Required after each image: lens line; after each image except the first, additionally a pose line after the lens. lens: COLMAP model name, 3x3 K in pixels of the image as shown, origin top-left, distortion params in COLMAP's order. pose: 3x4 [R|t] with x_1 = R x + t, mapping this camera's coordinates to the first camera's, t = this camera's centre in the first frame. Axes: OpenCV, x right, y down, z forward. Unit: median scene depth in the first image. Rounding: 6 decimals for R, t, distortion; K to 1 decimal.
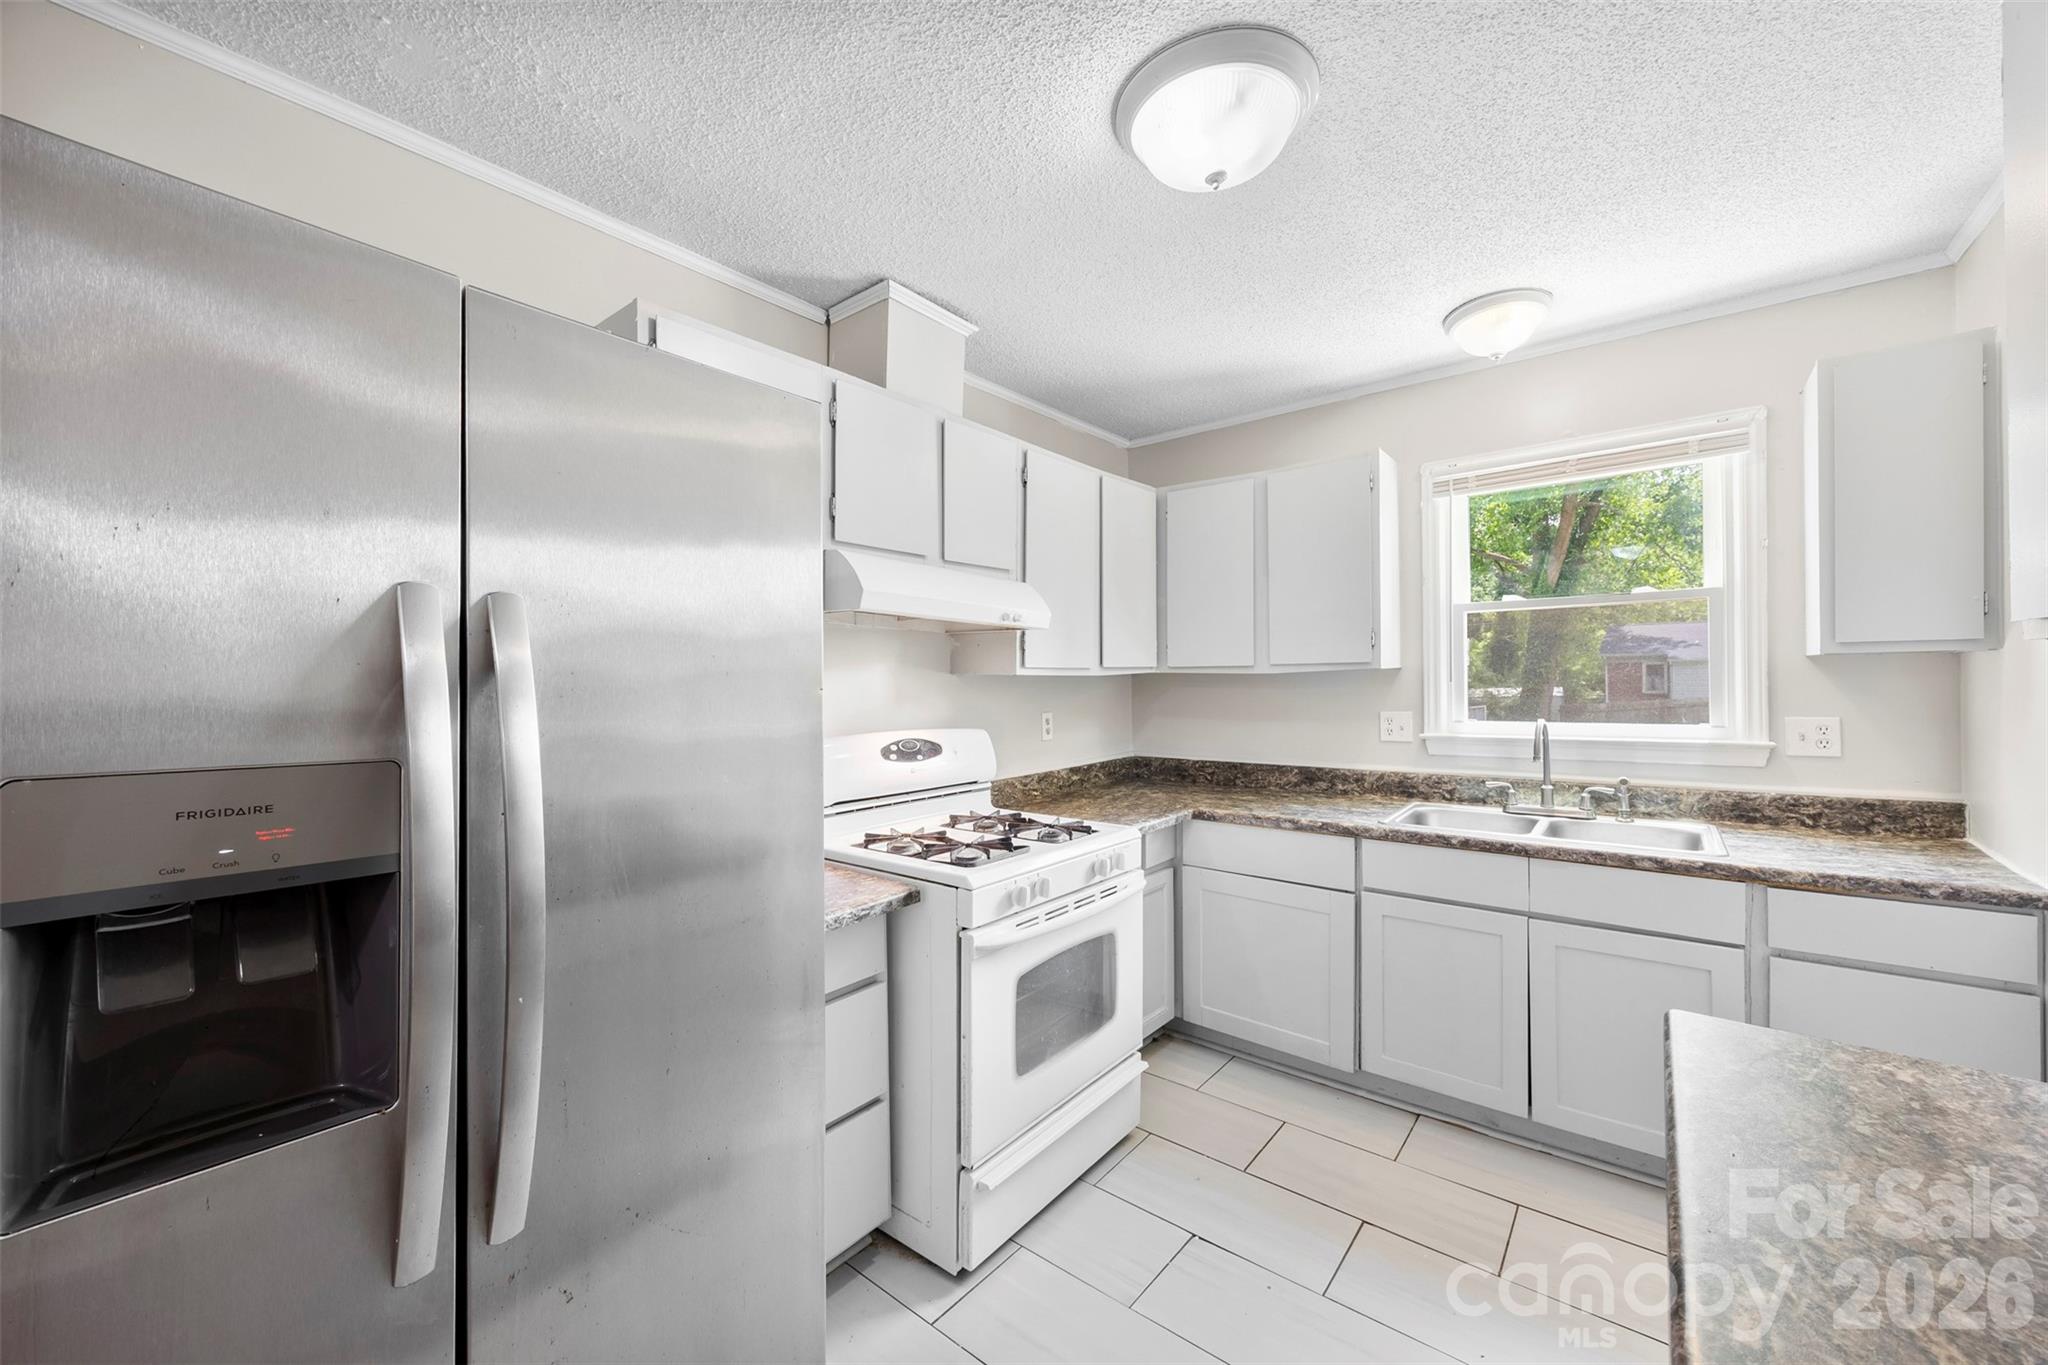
lens RADIAL K [[795.2, 0, 1018.2], [0, 795.2, 688.2], [0, 0, 1]] dist [-0.000789, 0.000022]
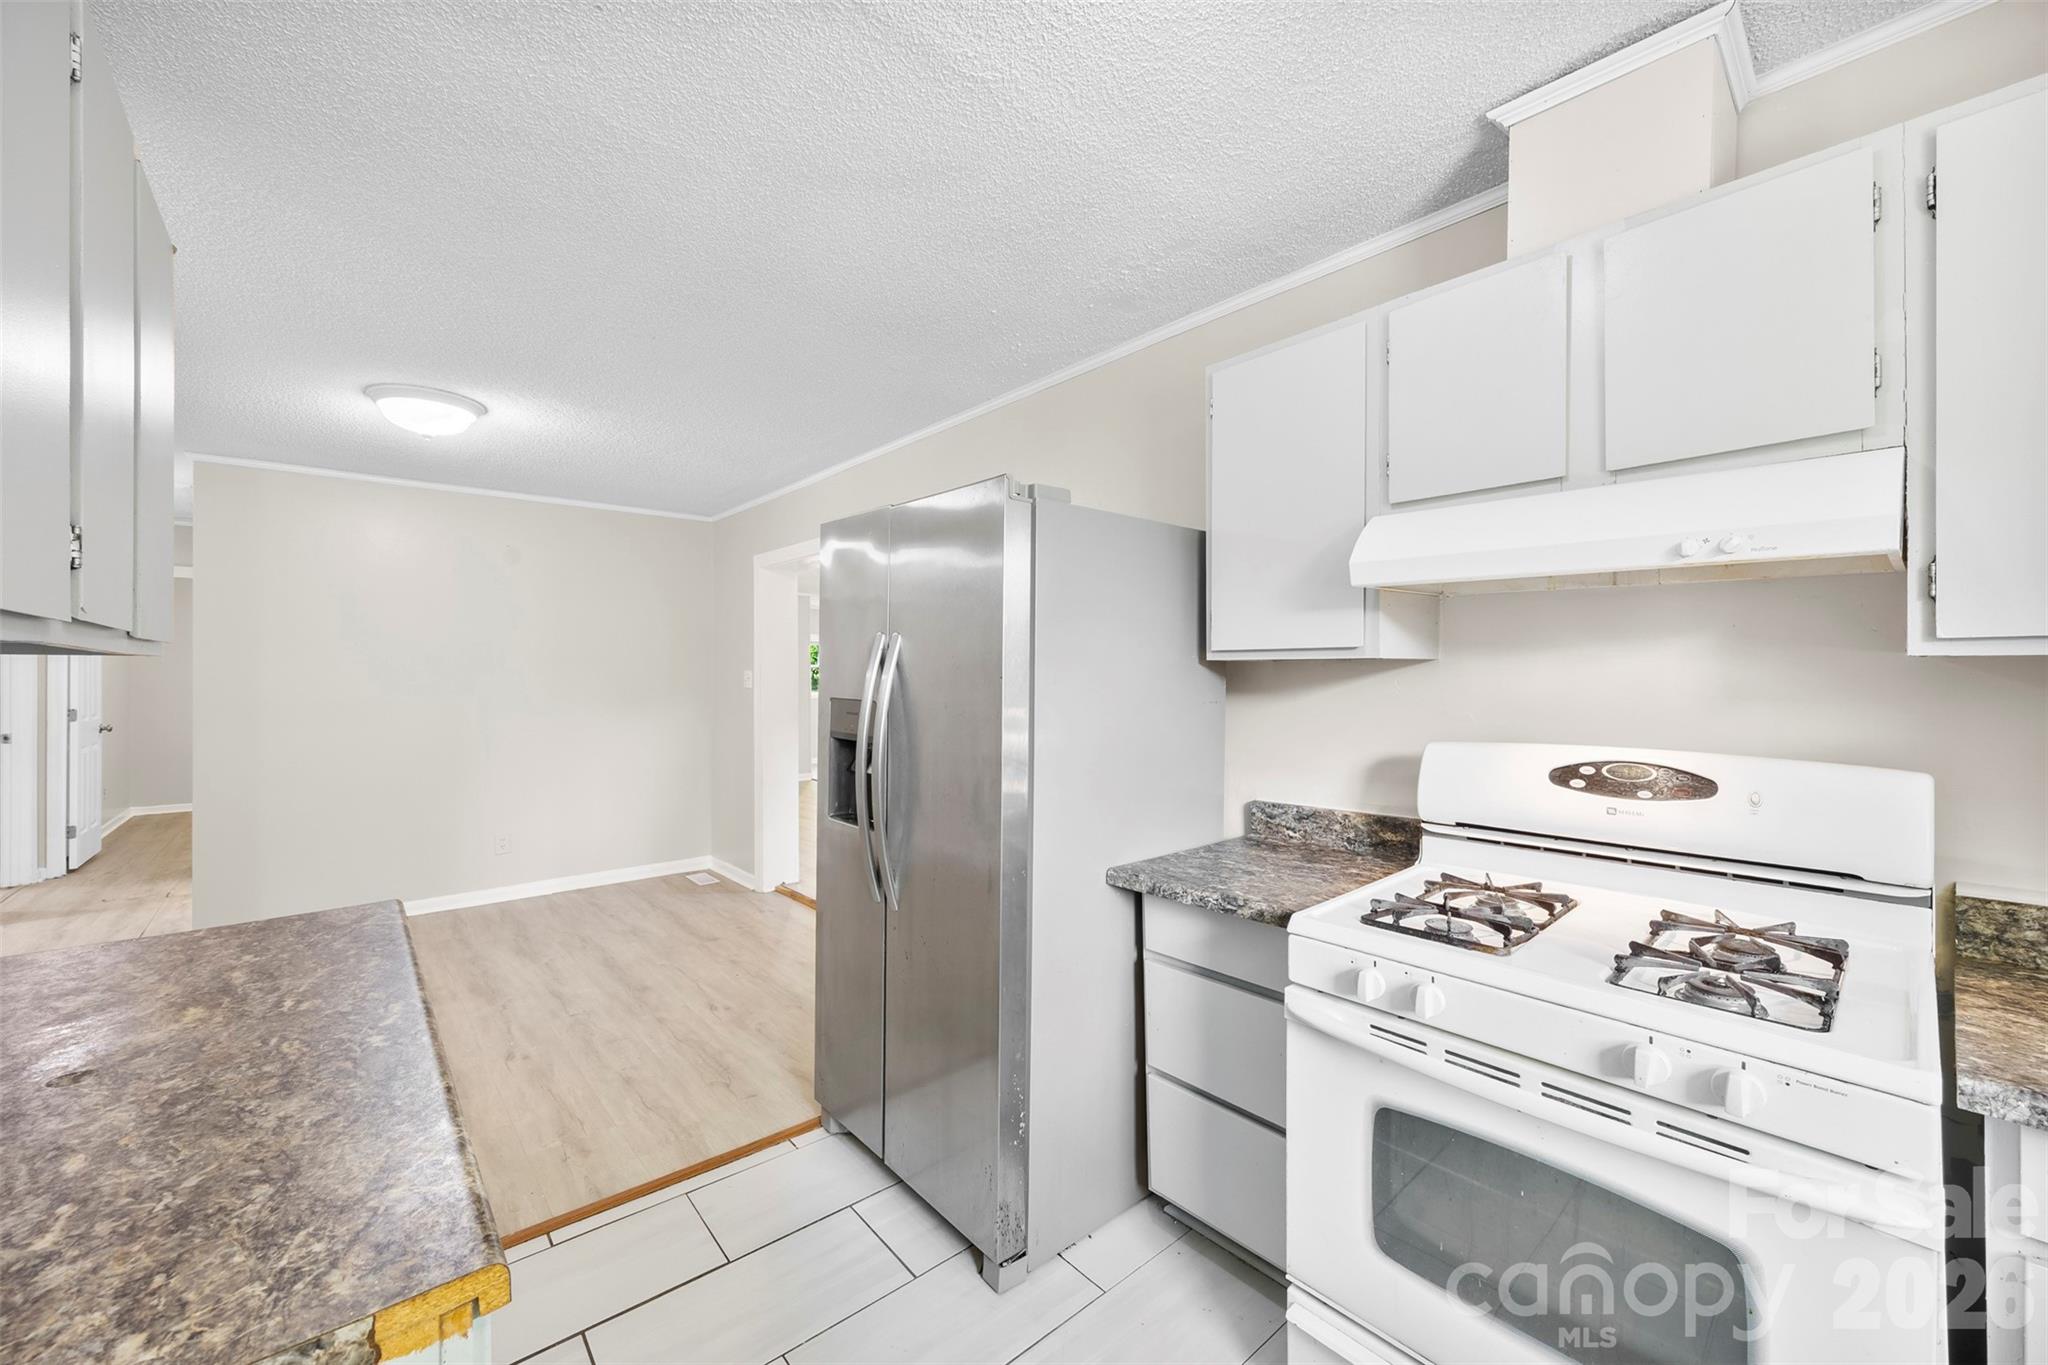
lens RADIAL K [[795.2, 0, 1015.5], [0, 795.2, 681.0], [0, 0, 1]] dist [-0.000789, 0.000022]
pose [[-0.188503, 0.018748, -0.981894, 0.545363], [-0.001340, 0.999812, 0.019347, -0.010990], [0.982072, 0.004963, -0.188443, 0.615544]]
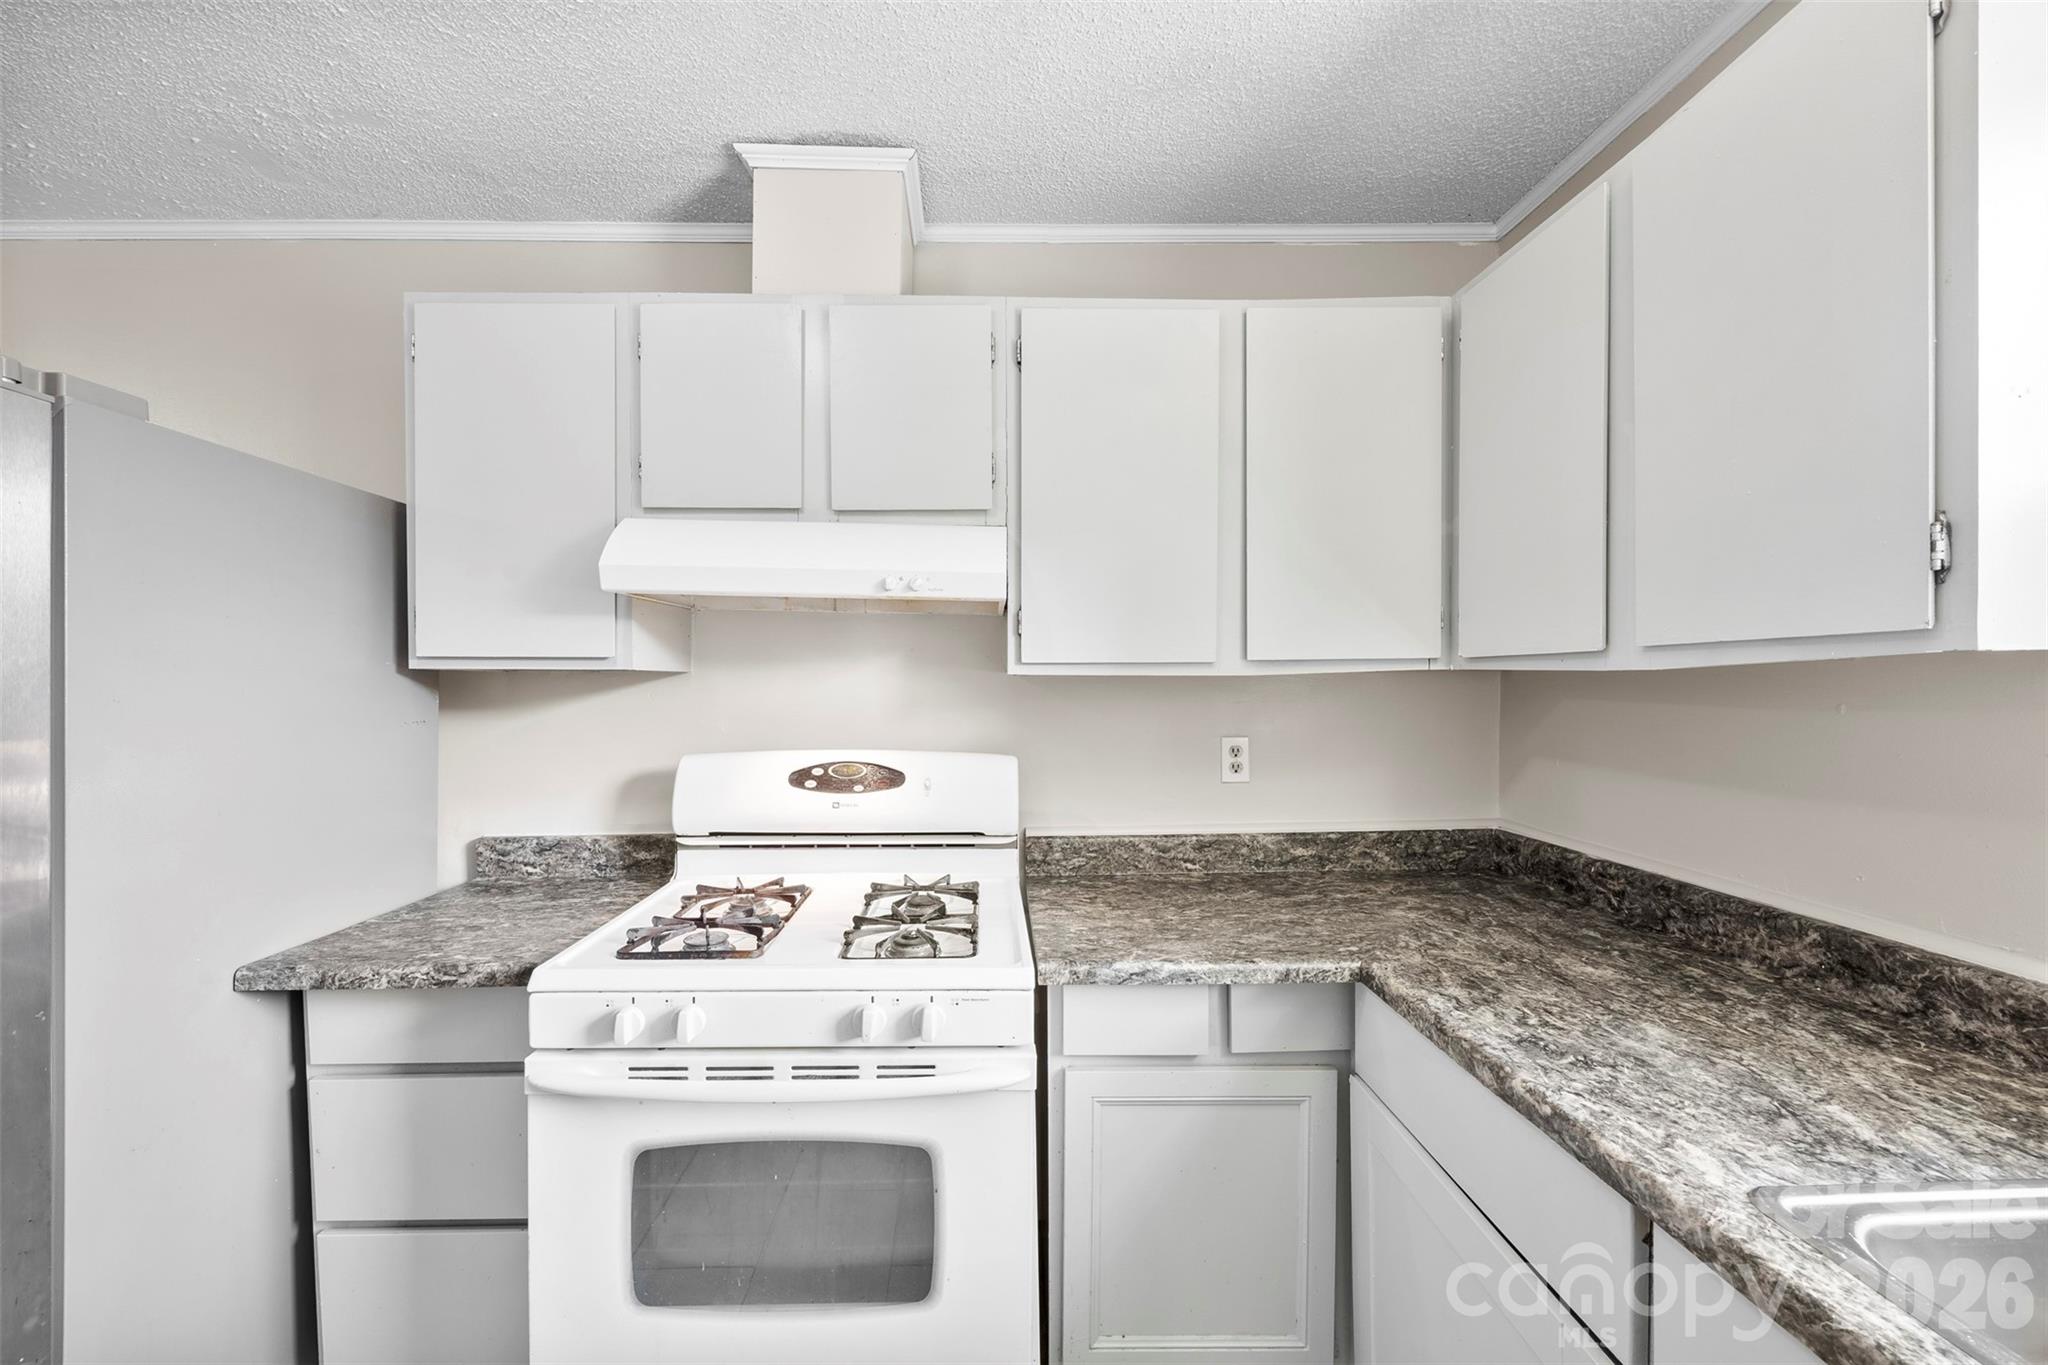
lens RADIAL K [[795.2, 0, 1011.5], [0, 795.2, 698.8], [0, 0, 1]] dist [-0.000789, 0.000022]
pose [[0.638450, 0.022469, -0.769335, 0.503947], [-0.011671, 0.999741, 0.019514, -0.010277], [0.769575, -0.003480, 0.638547, 0.619428]]
